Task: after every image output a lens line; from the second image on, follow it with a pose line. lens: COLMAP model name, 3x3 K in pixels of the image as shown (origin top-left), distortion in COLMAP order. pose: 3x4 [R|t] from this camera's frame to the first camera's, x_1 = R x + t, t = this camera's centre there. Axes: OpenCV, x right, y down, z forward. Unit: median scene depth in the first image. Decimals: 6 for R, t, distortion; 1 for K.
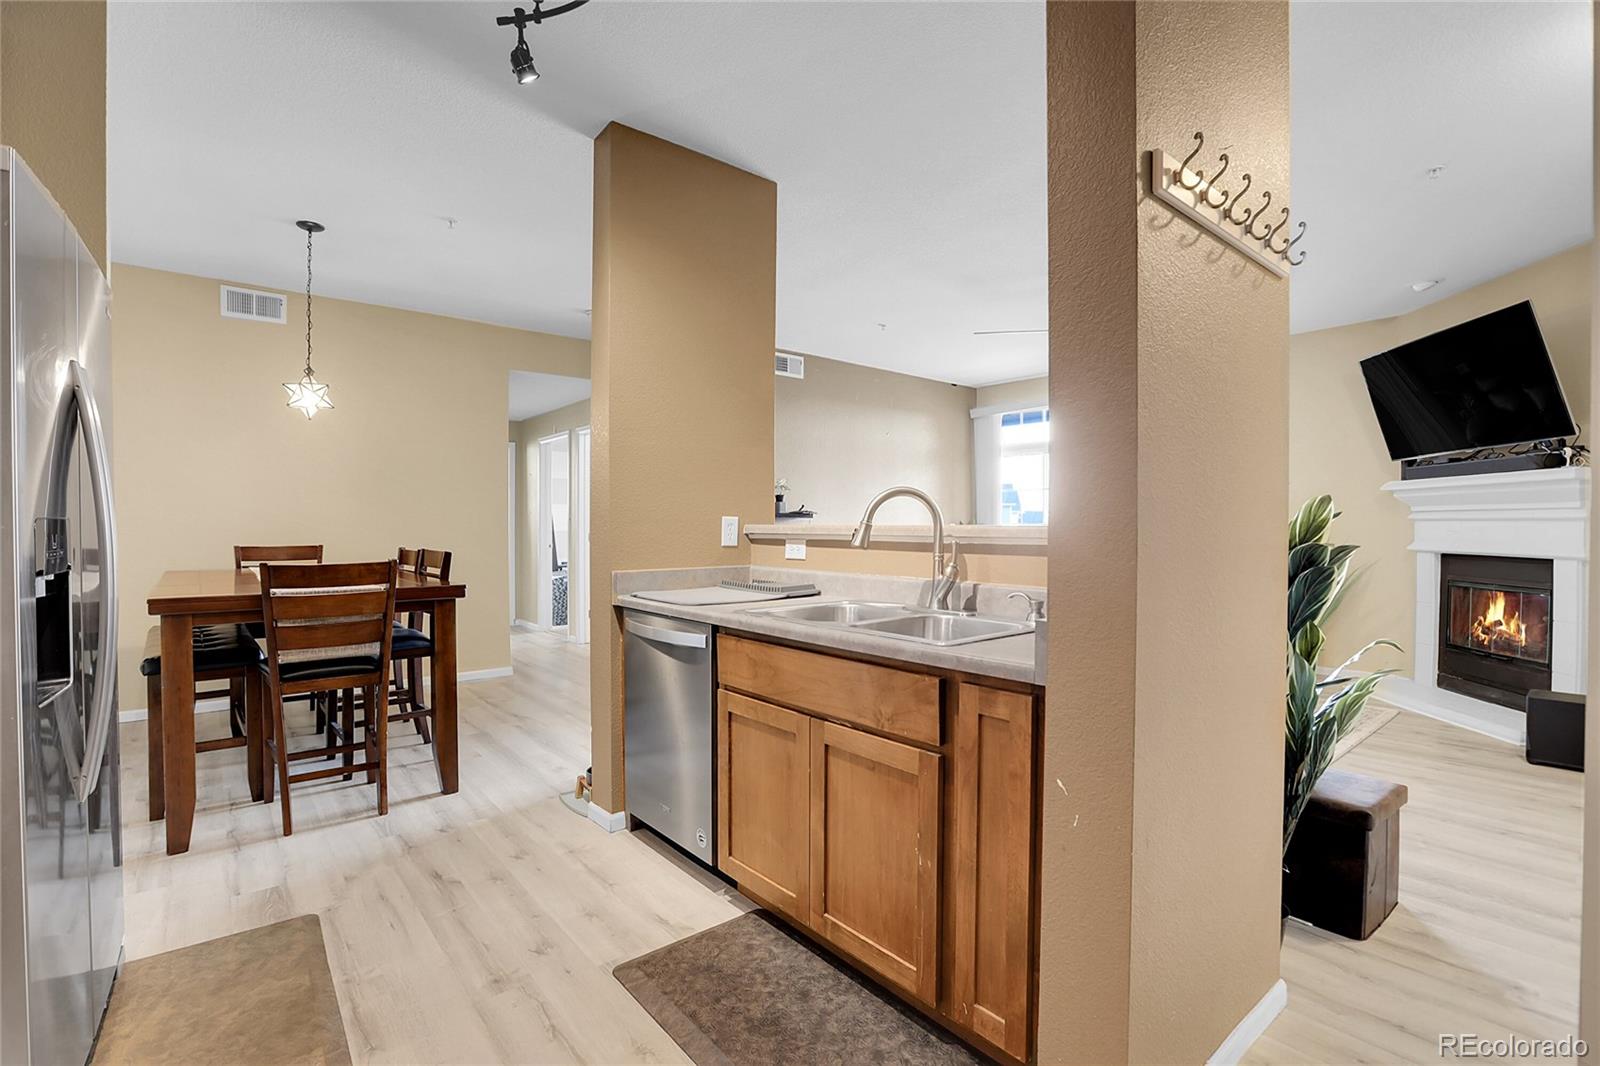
lens RADIAL K [[722.4, 0, 796.4], [0, 722.4, 532.5], [0, 0, 1]] dist [-0.041894, 0.010764]
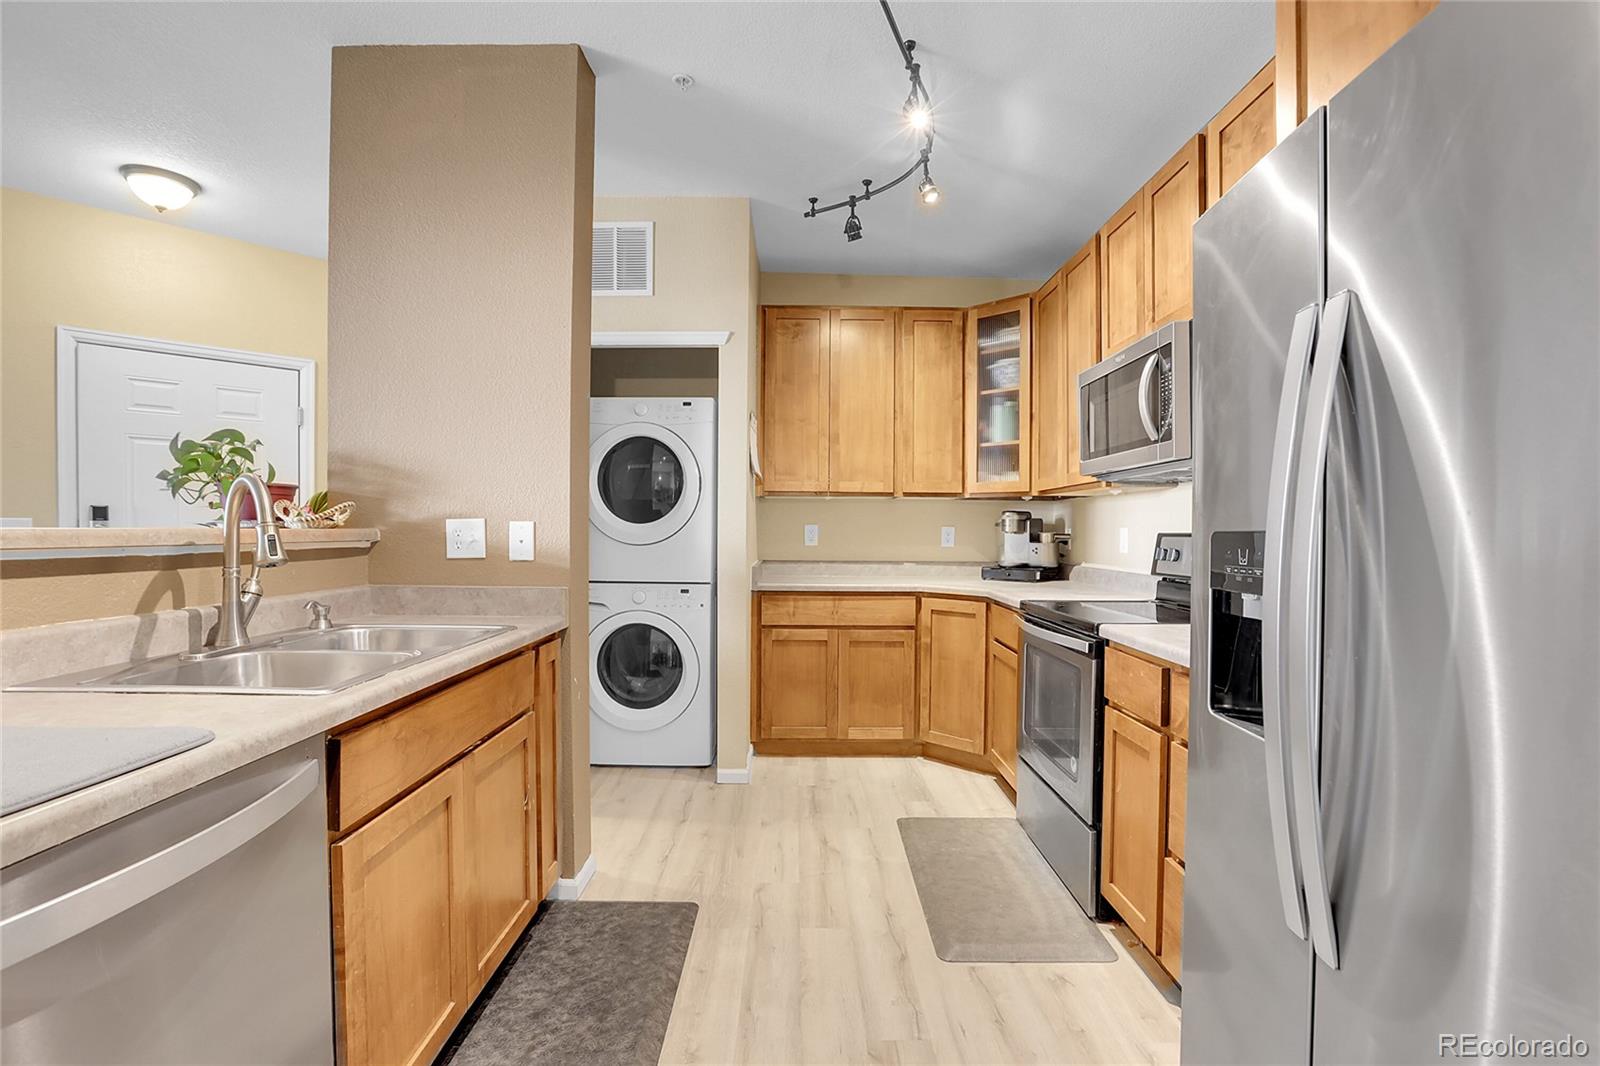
lens RADIAL K [[722.4, 0, 812.0], [0, 722.4, 528.8], [0, 0, 1]] dist [-0.041894, 0.010764]
pose [[-0.782003, -0.003548, 0.623264, -0.728319], [0.000339, 0.999981, 0.006118, -0.014600], [-0.623274, 0.004996, -0.781987, 1.253870]]
